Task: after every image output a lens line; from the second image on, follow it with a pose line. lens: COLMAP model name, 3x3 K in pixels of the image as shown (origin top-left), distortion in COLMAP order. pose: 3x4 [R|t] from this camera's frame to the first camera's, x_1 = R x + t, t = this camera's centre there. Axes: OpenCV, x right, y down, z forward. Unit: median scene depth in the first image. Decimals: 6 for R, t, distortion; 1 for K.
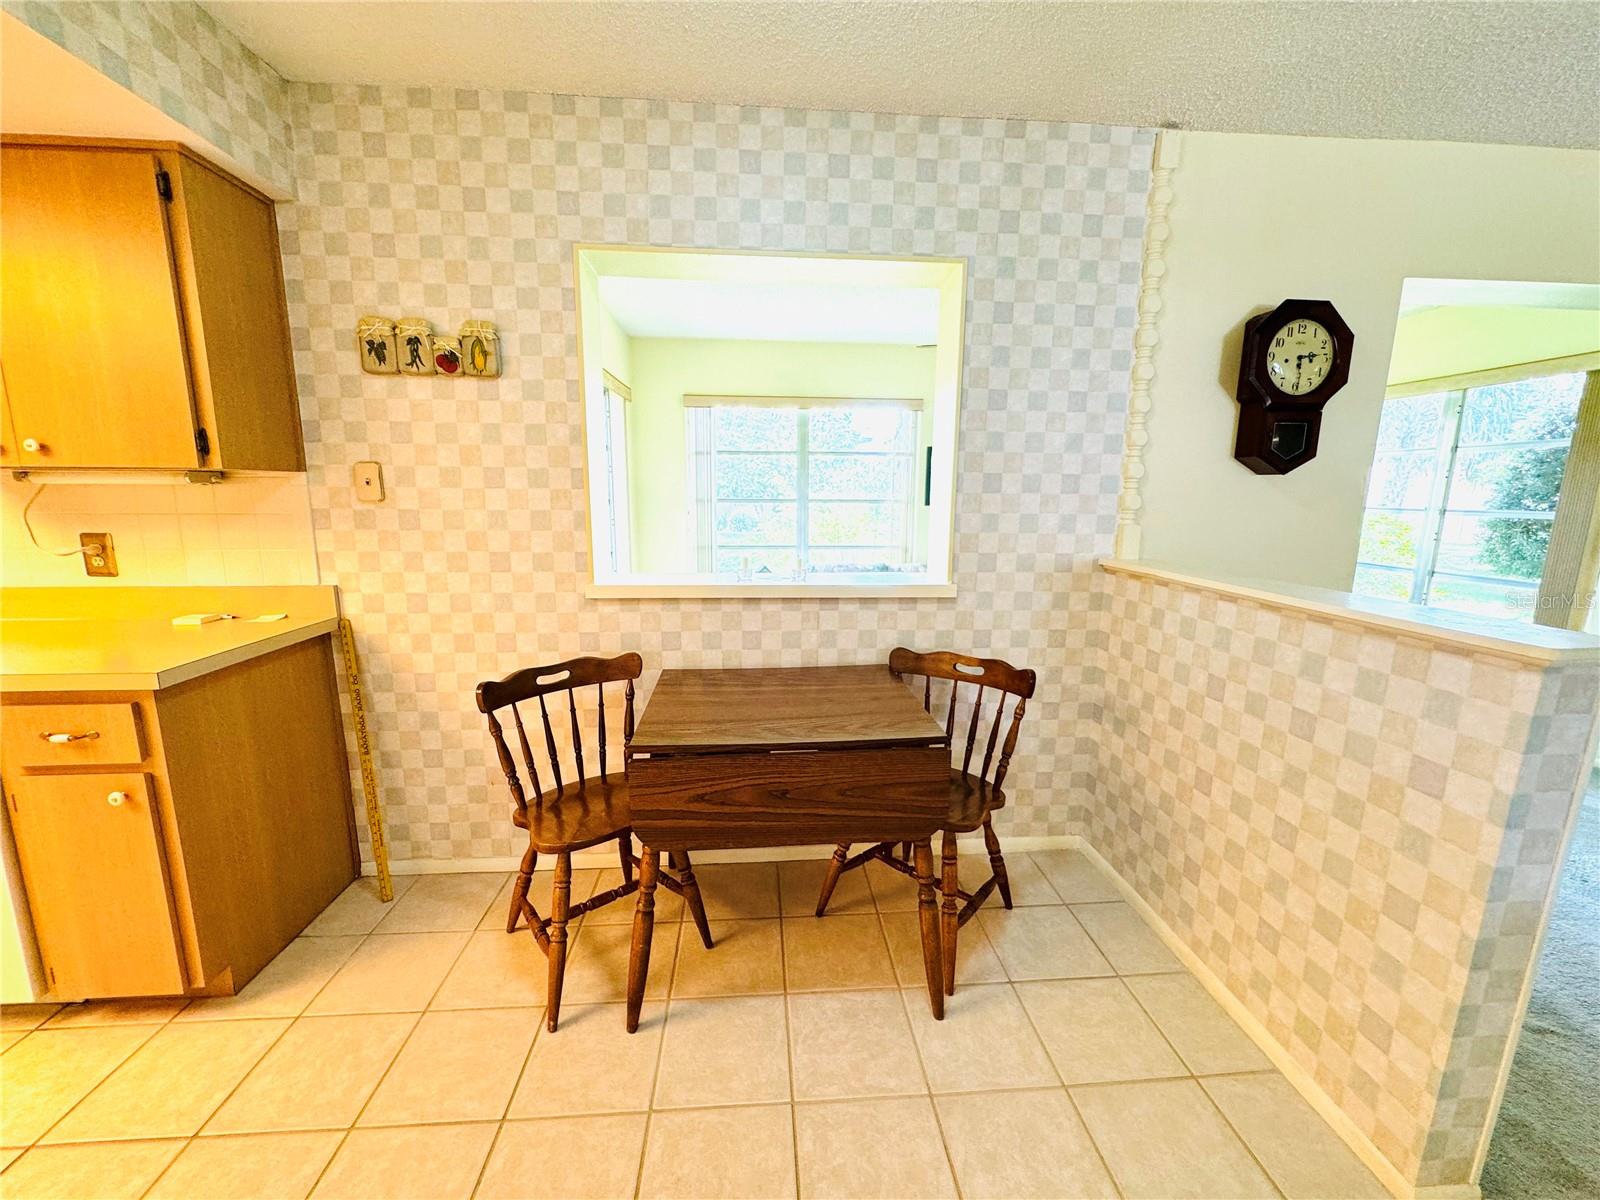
lens RADIAL K [[638.7, 0, 796.7], [0, 638.7, 600.9], [0, 0, 1]] dist [-0.001440, -0.000213]
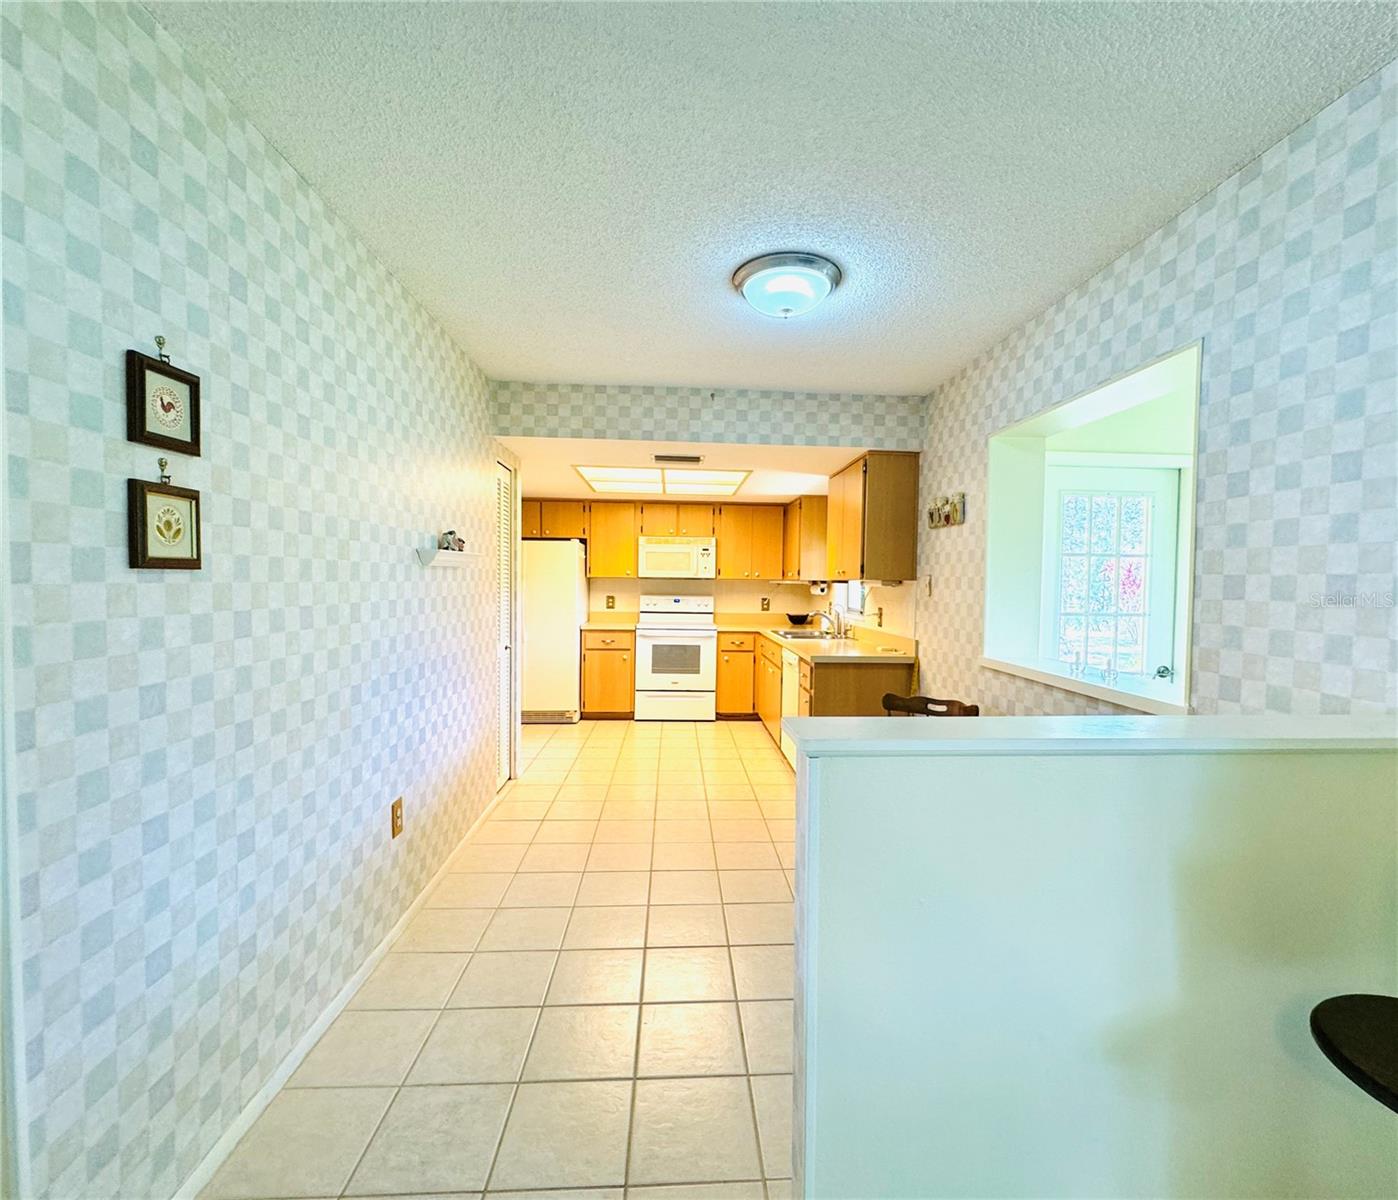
lens RADIAL K [[640.3, 0, 704.0], [0, 640.3, 601.5], [0, 0, 1]] dist [0.000651, -0.000702]
pose [[-0.022228, 0.024338, -0.999457, 1.219329], [-0.187674, 0.981830, 0.028083, -0.074160], [0.981980, 0.188197, -0.017256, 0.415636]]
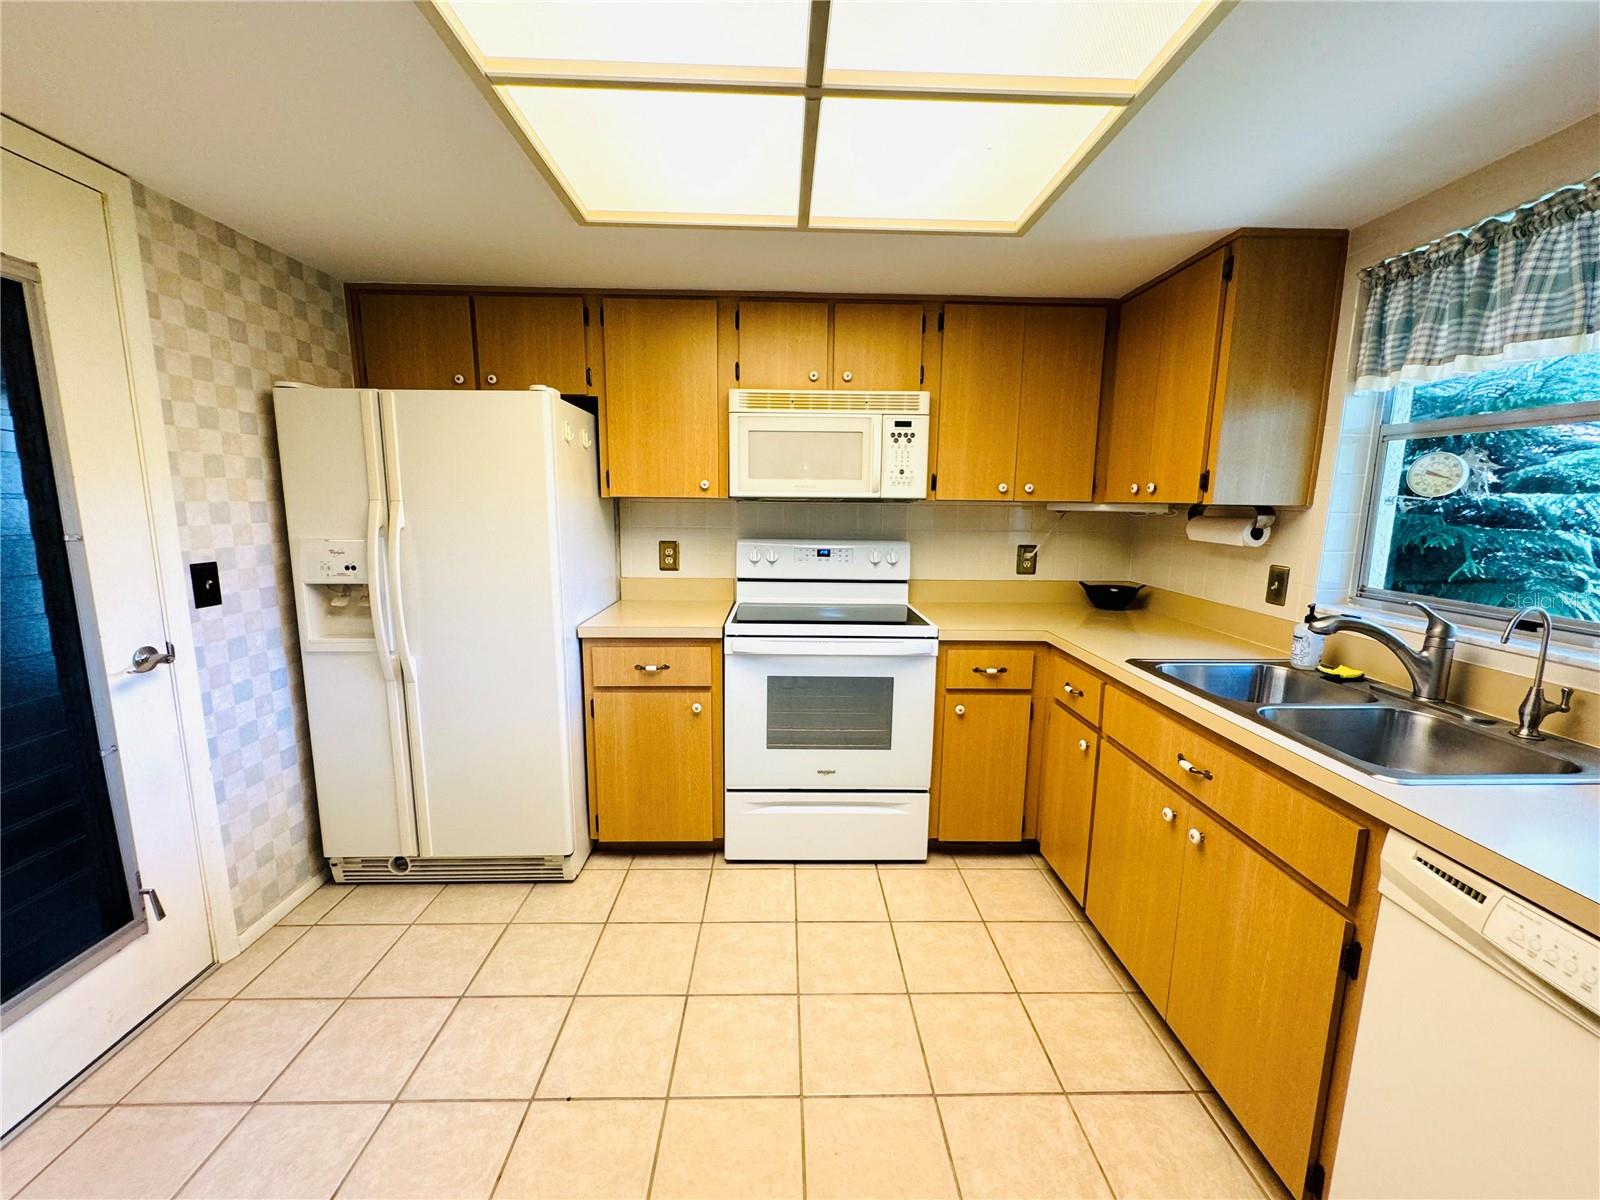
lens RADIAL K [[638.7, 0, 797.8], [0, 638.7, 600.2], [0, 0, 1]] dist [-0.001440, -0.000213]
pose [[-0.046149, 0.148214, -0.987878, -0.743988], [-0.184345, 0.970683, 0.154246, -0.062797], [0.981777, 0.189229, -0.017474, 0.202007]]
